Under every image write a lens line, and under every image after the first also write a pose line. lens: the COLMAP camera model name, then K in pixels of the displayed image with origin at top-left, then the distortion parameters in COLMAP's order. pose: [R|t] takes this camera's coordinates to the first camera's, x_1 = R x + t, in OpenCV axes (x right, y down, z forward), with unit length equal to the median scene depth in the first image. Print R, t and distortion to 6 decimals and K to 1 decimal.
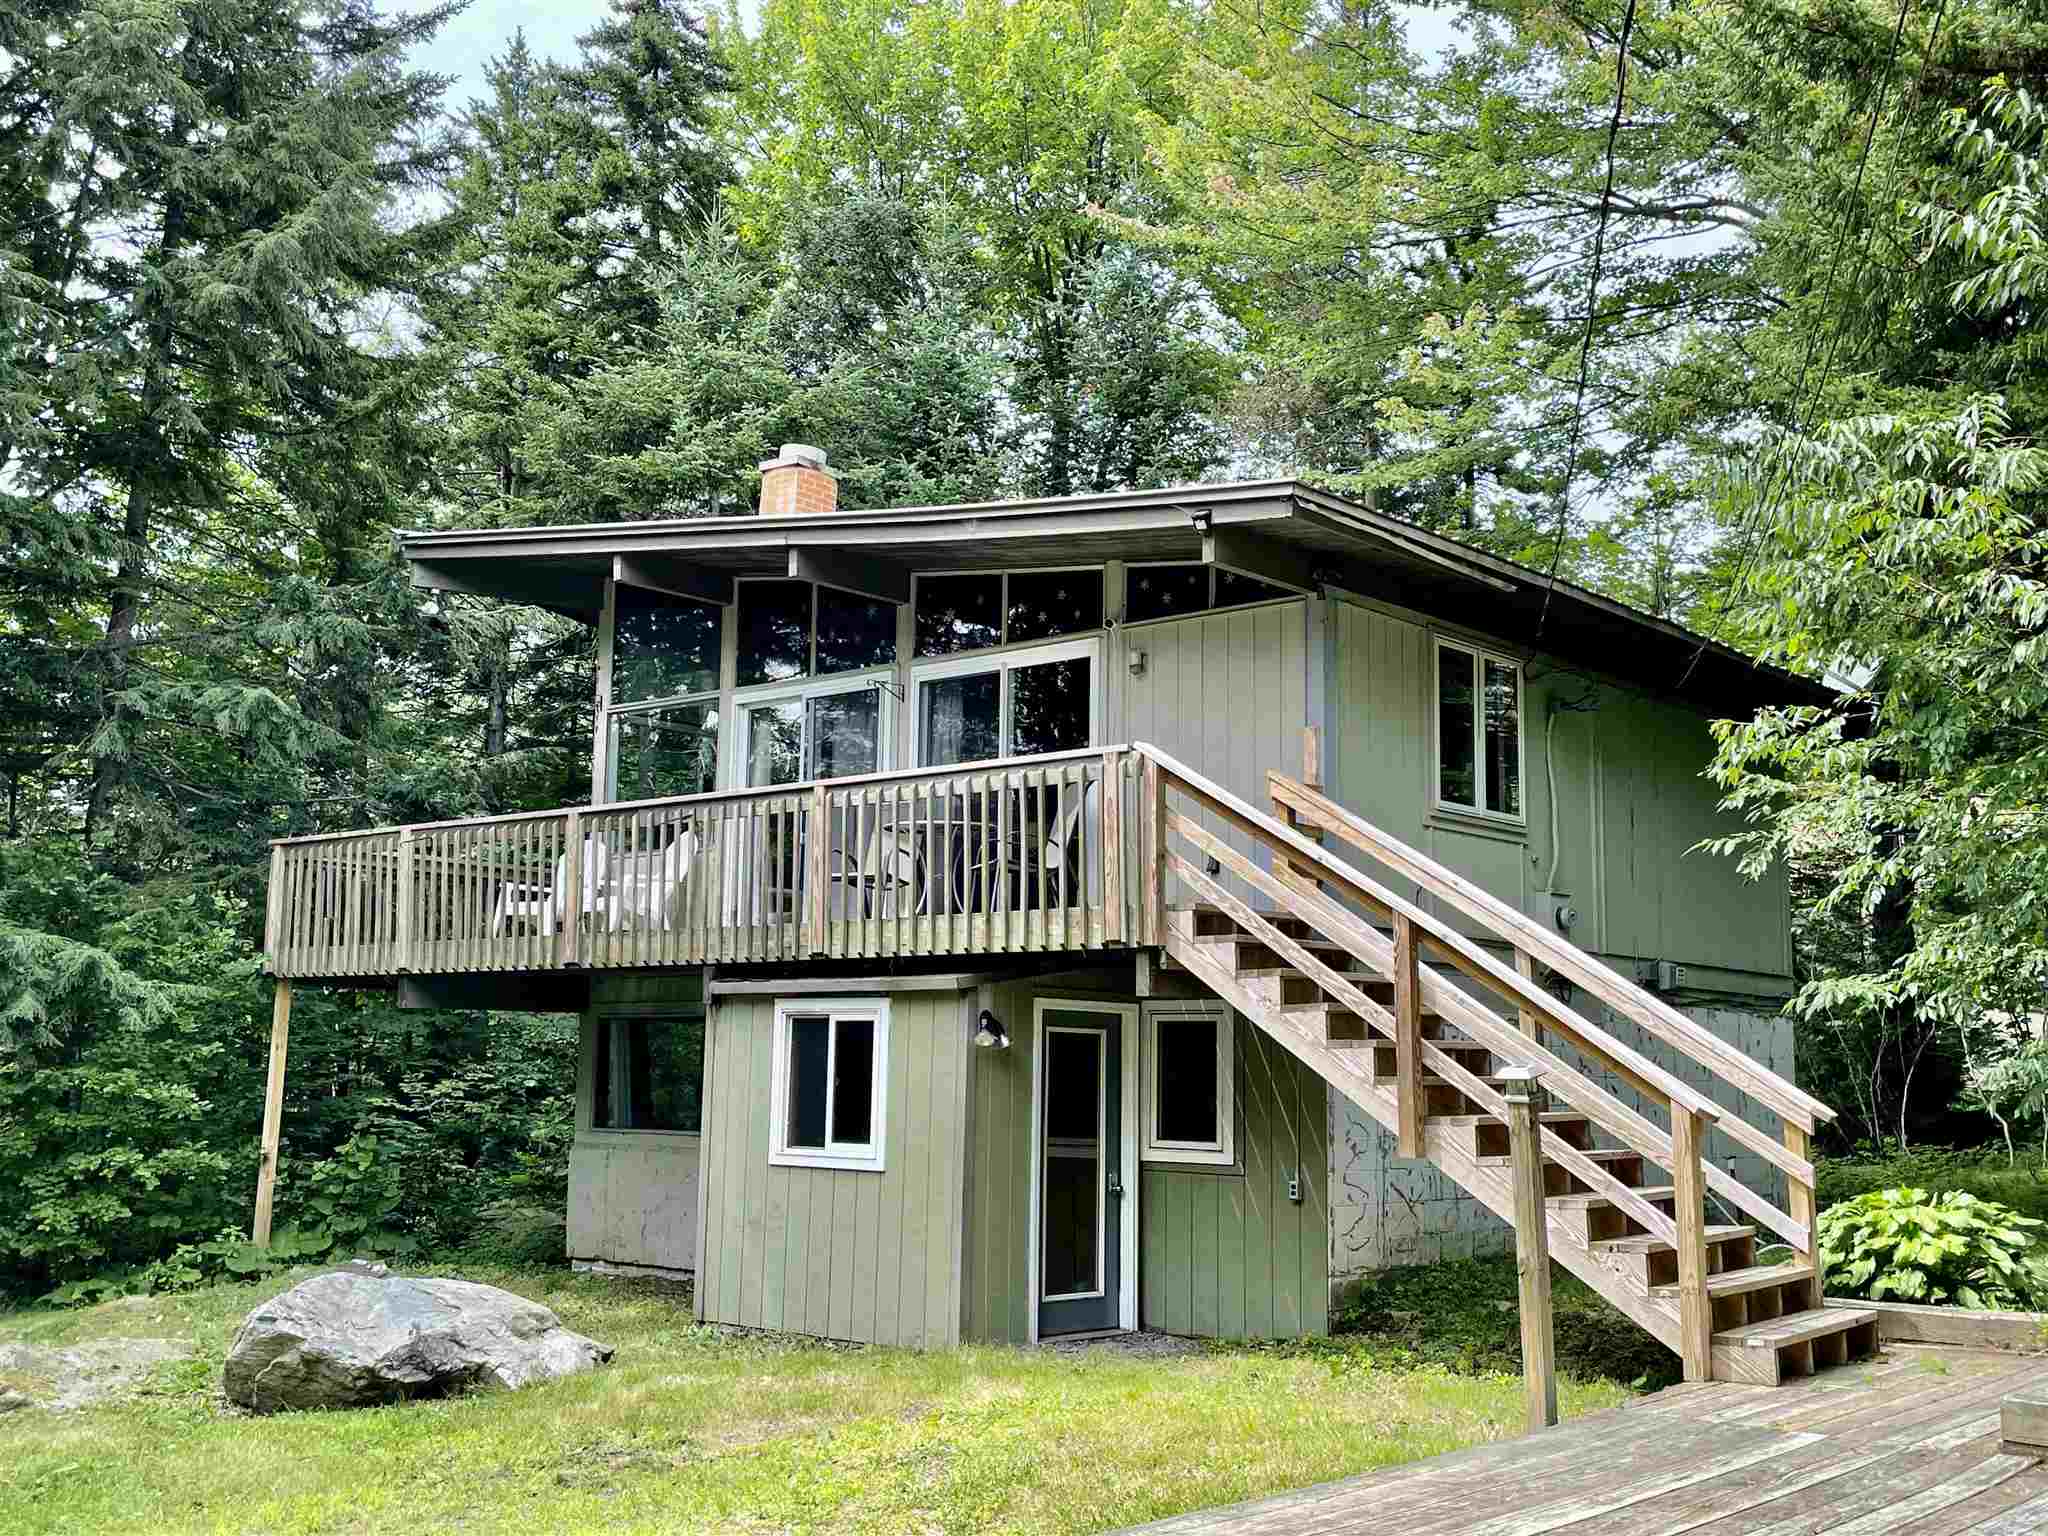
lens RADIAL K [[2083.8, 0, 1024.0], [0, 2083.8, 768.0], [0, 0, 1]] dist [0.088307, -0.031692]
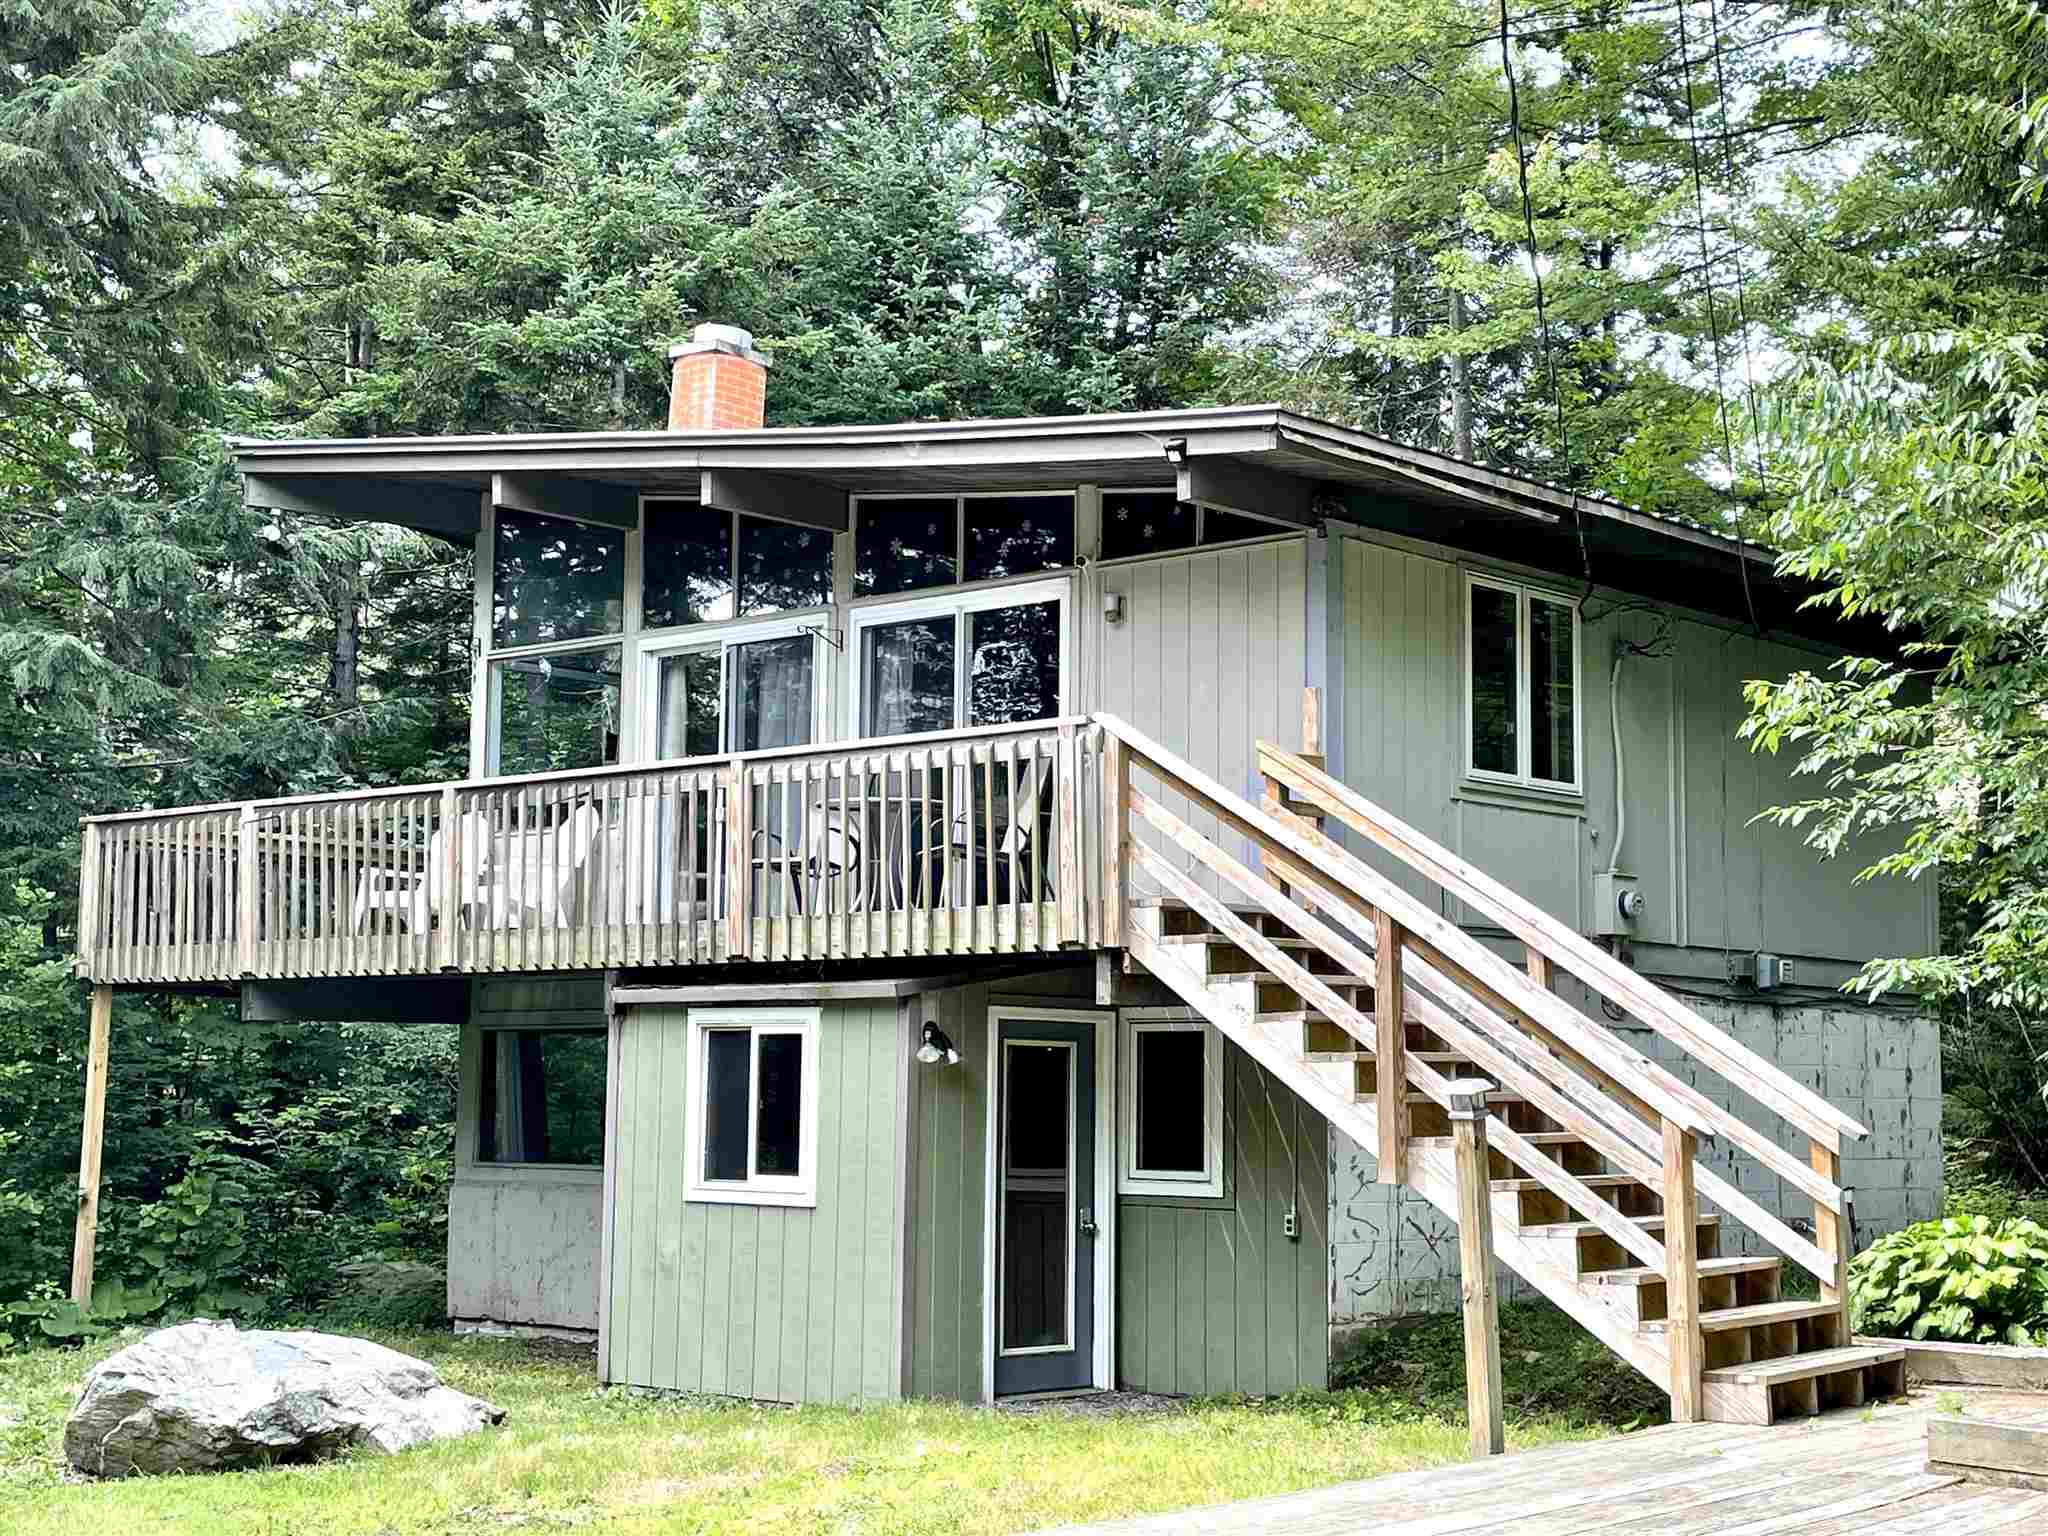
lens RADIAL K [[2855.0, 0, 1024.0], [0, 2855.0, 768.0], [0, 0, 1]] dist [0.103670, 0.042891]
pose [[0.999902, -0.007601, -0.011750, 0.031185], [0.007971, 0.999465, 0.031710, -0.022806], [0.011502, -0.031801, 0.999428, -0.158449]]
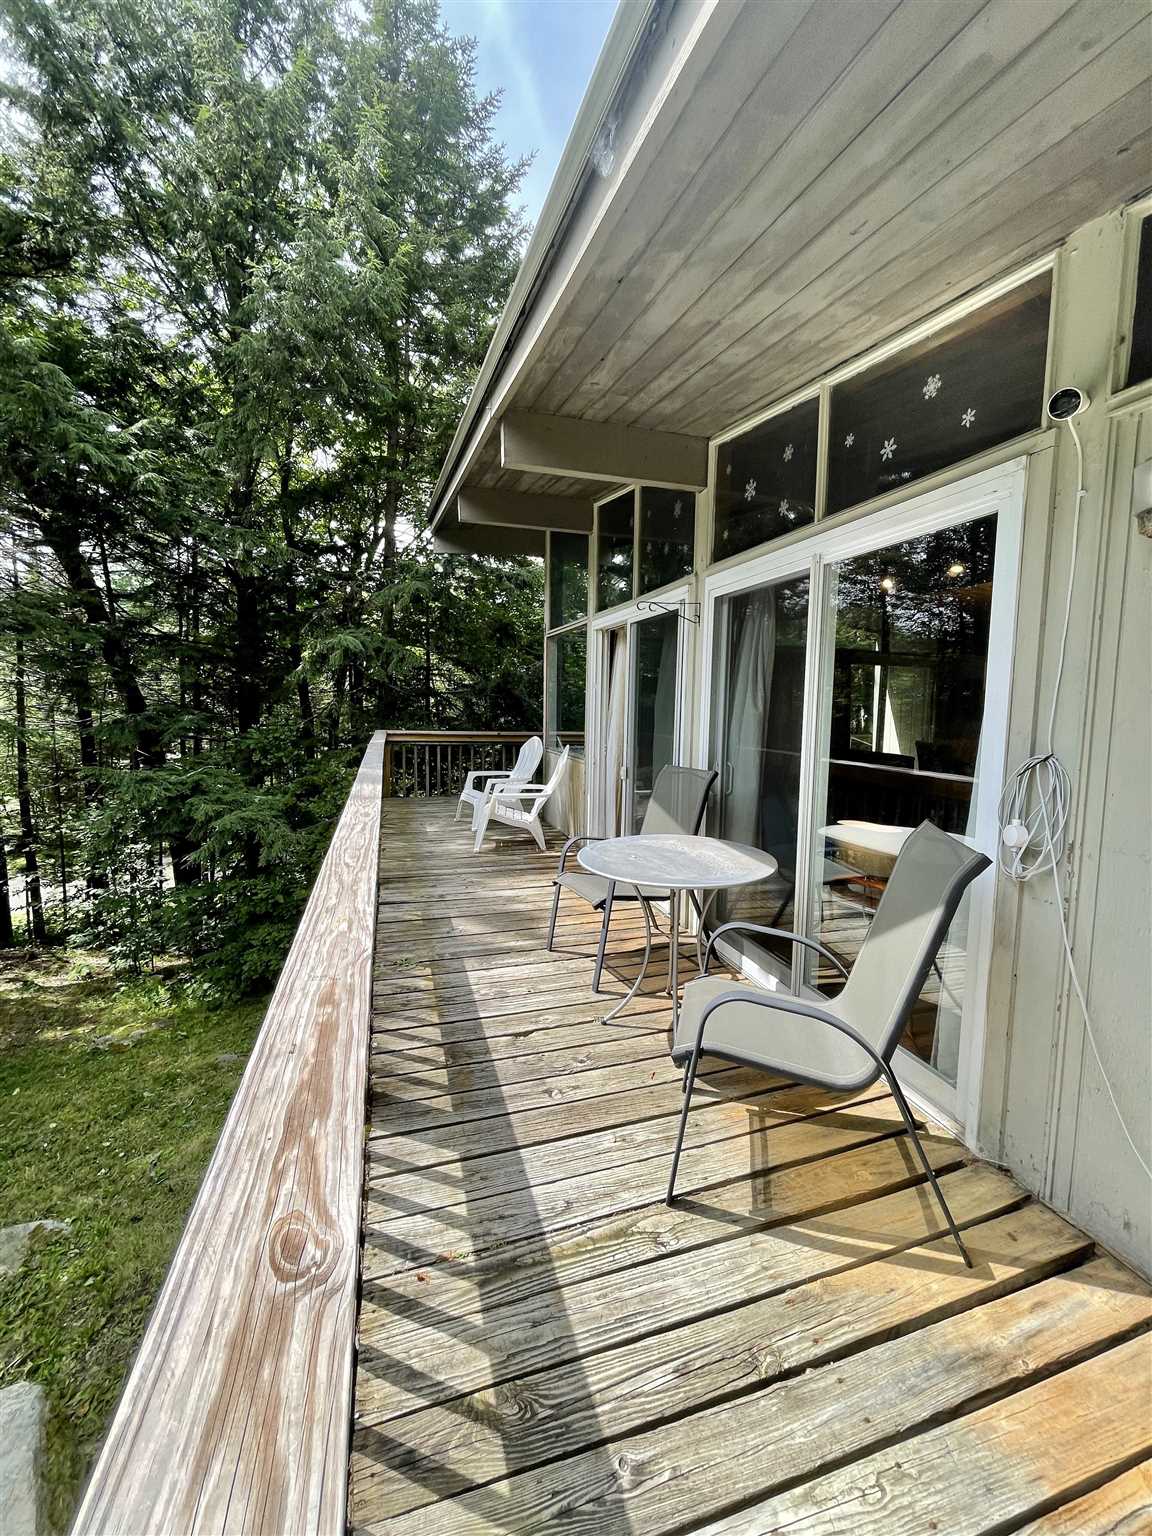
lens RADIAL K [[623.4, 0, 577.3], [0, 623.4, 757.3], [0, 0, 1]] dist [-0.004349, -0.000093]
pose [[0.844243, 0.045294, -0.534043, 0.030330], [0.072780, 0.977505, 0.197960, -0.037398], [0.530996, -0.205993, 0.821955, 0.868663]]
